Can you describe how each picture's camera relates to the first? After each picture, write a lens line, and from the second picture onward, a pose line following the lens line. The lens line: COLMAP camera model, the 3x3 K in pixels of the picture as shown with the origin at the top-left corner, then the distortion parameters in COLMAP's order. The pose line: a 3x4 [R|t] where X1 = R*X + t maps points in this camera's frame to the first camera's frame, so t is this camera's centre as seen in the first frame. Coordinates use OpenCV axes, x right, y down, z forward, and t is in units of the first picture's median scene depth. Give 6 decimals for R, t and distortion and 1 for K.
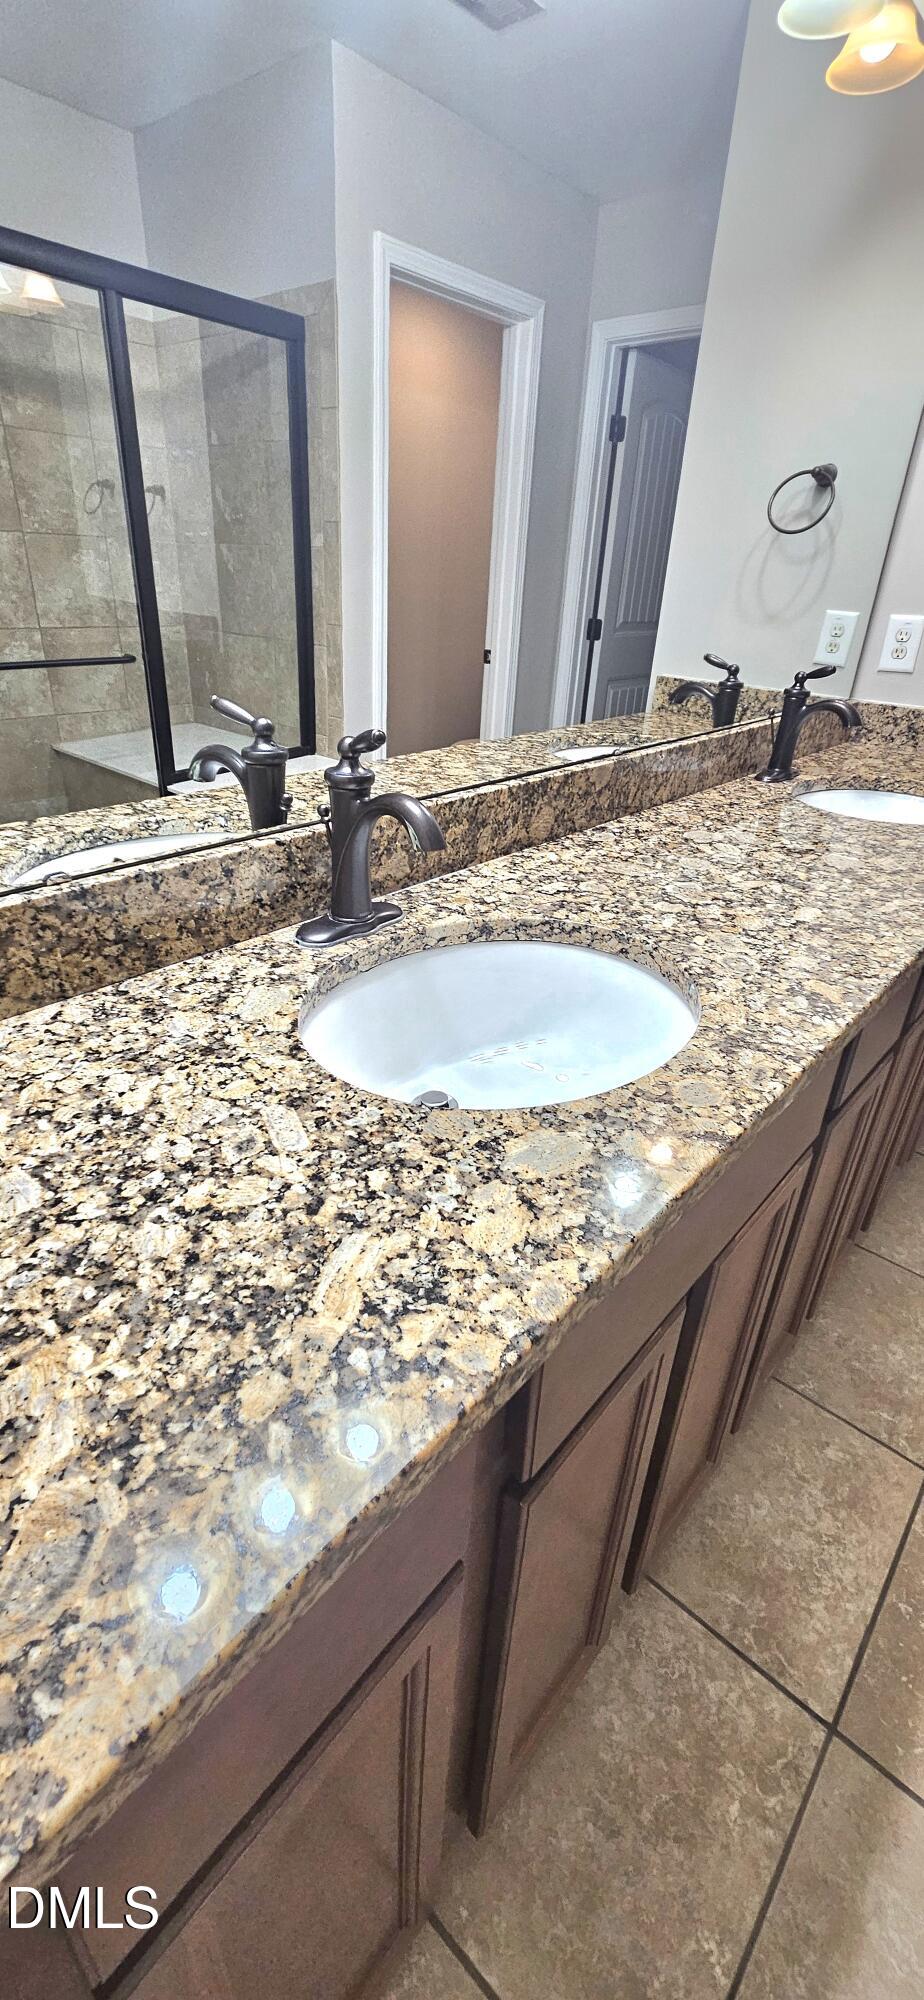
lens RADIAL K [[820.5, 0, 454.0], [0, 820.5, 1009.6], [0, 0, 1]] dist [0.001219, -0.000204]
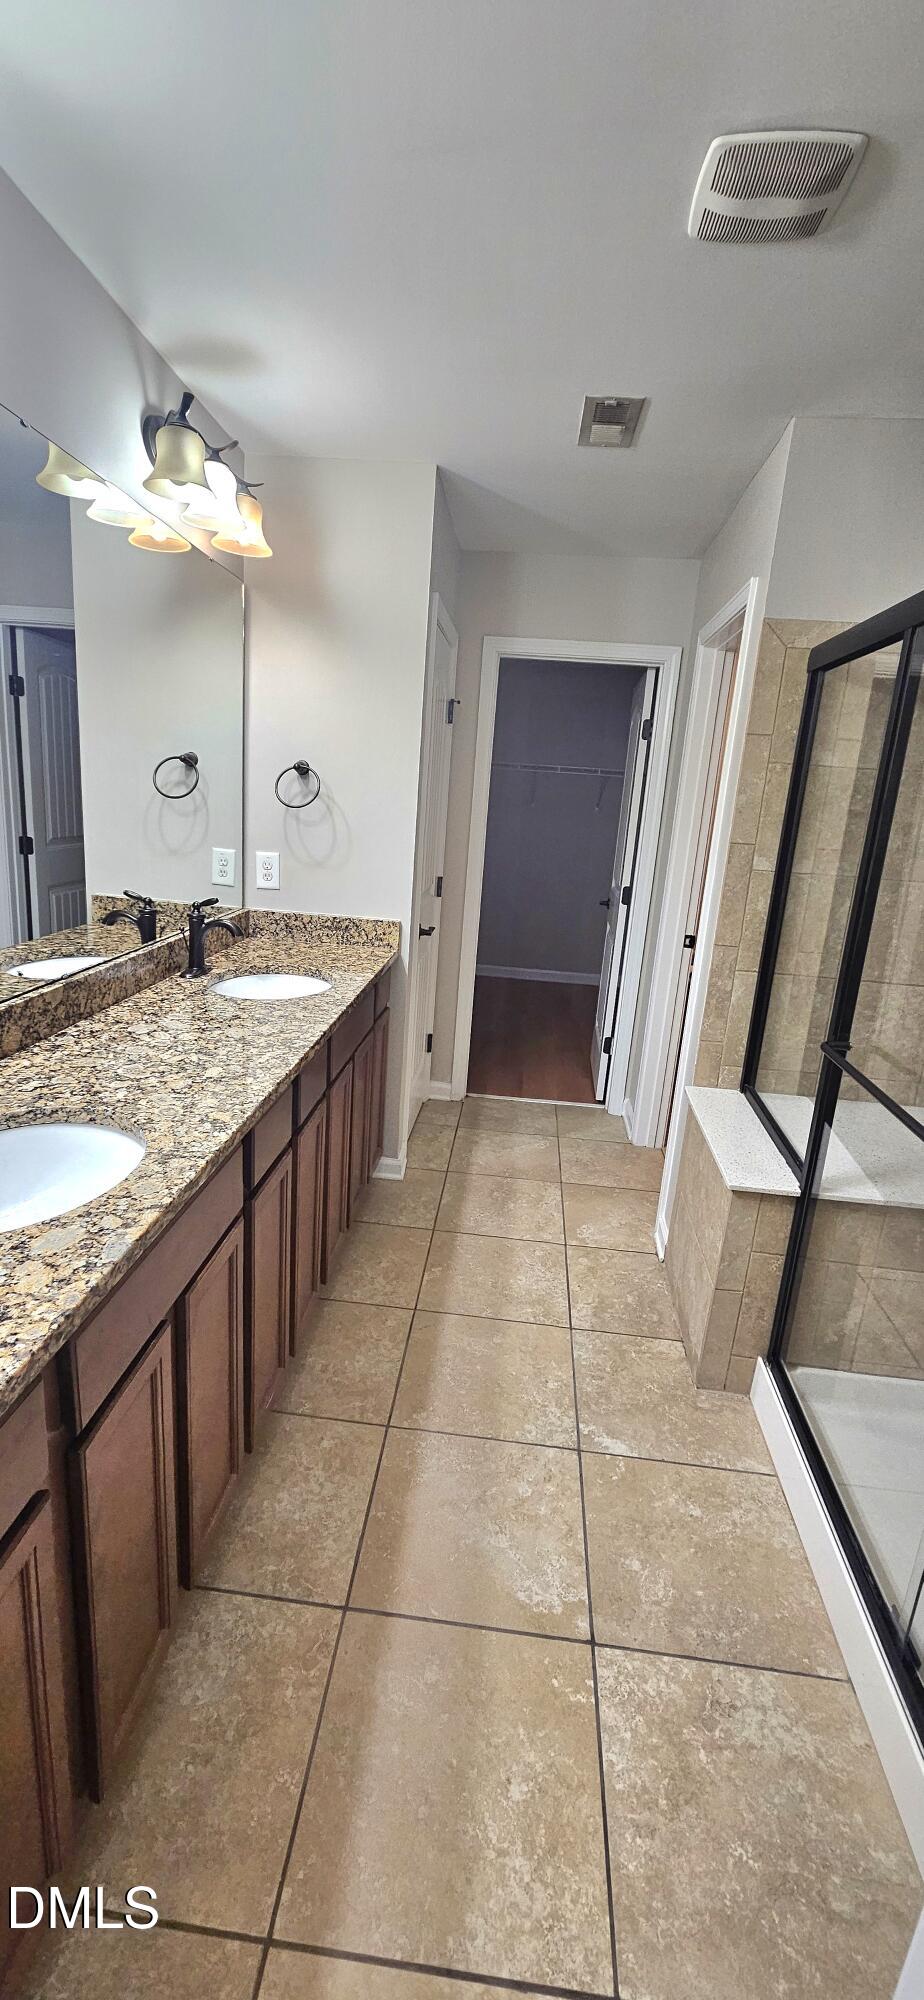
lens RADIAL K [[820.5, 0, 454.0], [0, 820.5, 1009.6], [0, 0, 1]] dist [0.001219, -0.000204]
pose [[0.811219, -0.135861, 0.568740, -0.064444], [0.242997, 0.962999, -0.116557, 0.056935], [-0.531861, 0.232756, 0.814217, -0.492619]]
